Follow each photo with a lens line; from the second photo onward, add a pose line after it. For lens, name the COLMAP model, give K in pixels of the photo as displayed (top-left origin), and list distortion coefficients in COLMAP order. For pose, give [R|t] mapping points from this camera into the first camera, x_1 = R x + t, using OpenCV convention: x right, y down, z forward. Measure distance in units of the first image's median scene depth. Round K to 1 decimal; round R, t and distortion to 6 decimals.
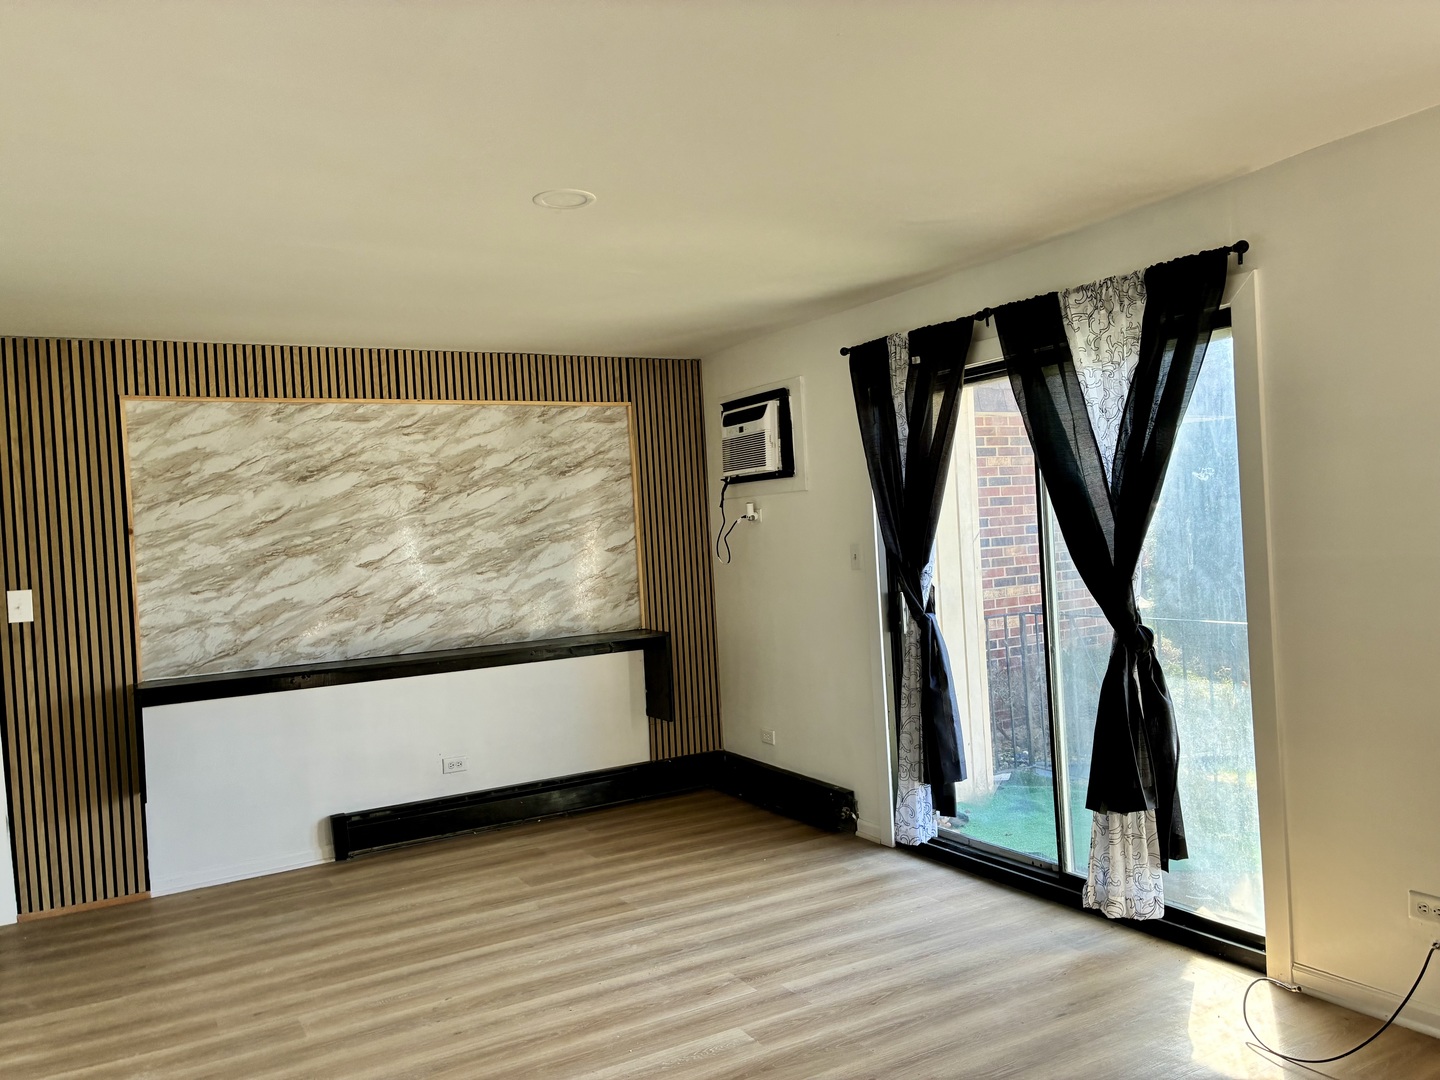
lens RADIAL K [[1085.1, 0, 712.8], [0, 1085.1, 551.3], [0, 0, 1]] dist [0.054996, -0.068401]
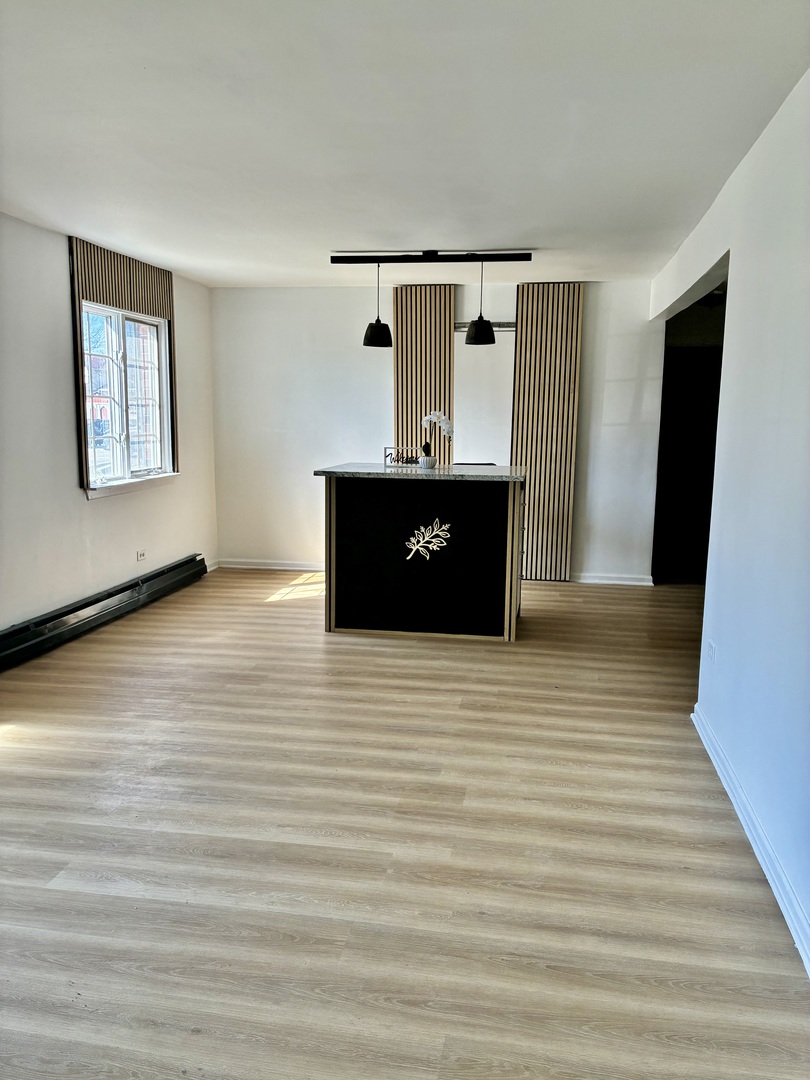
lens RADIAL K [[813.8, 0, 412.7], [0, 813.8, 533.1], [0, 0, 1]] dist [0.054996, -0.068401]
pose [[-0.773634, -0.046017, 0.631959, -0.440586], [0.046839, 0.990477, 0.129463, 0.015590], [-0.631899, 0.129758, -0.764112, 0.820666]]
